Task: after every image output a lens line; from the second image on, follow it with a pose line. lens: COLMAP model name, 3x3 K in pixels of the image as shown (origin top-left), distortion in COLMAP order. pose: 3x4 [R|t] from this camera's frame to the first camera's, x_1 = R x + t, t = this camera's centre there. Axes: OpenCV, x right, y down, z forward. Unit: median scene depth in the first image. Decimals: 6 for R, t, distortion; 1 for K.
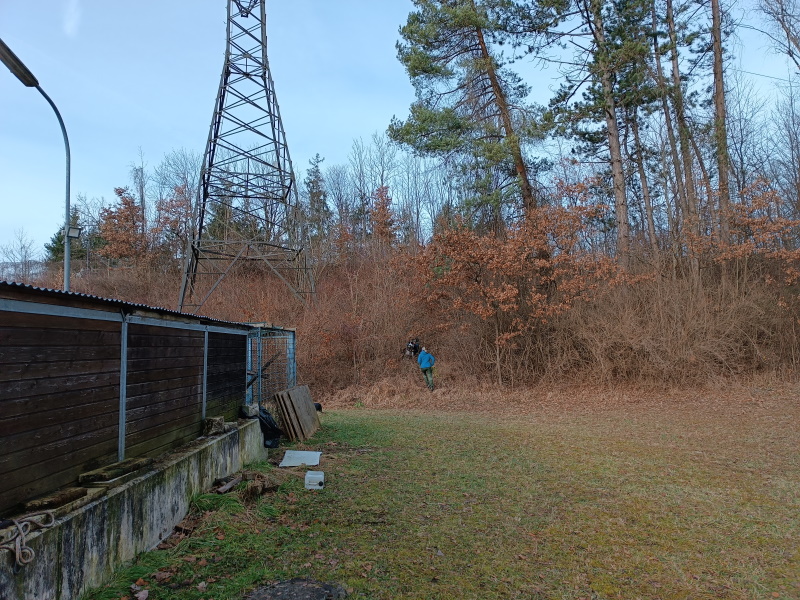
lens RADIAL K [[581.6, 0, 407.4], [0, 581.6, 293.6], [0, 0, 1]] dist [0.049733, -0.024644]
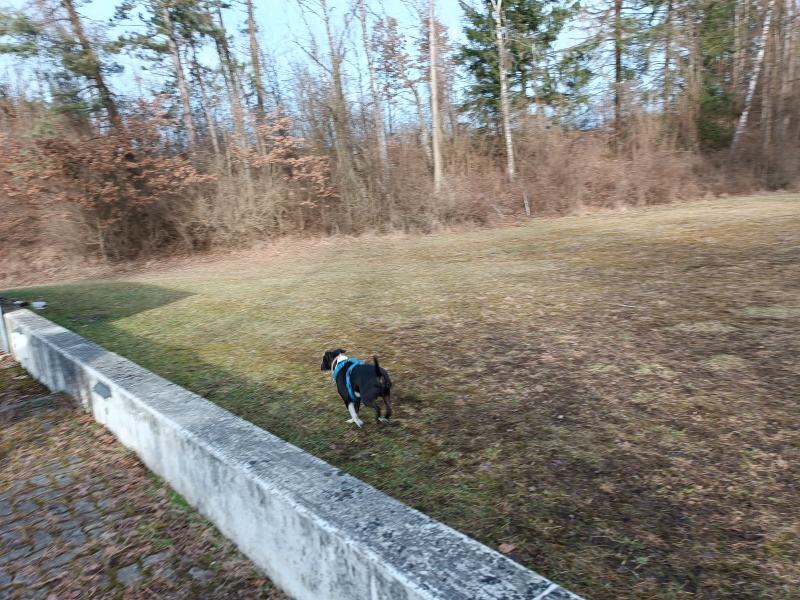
lens RADIAL K [[581.6, 0, 407.4], [0, 581.6, 293.6], [0, 0, 1]] dist [0.049733, -0.024644]
pose [[0.762644, -0.129770, 0.633667, -0.169715], [-0.005050, 0.978443, 0.206455, -0.043418], [-0.646799, -0.160652, 0.745549, -0.420154]]
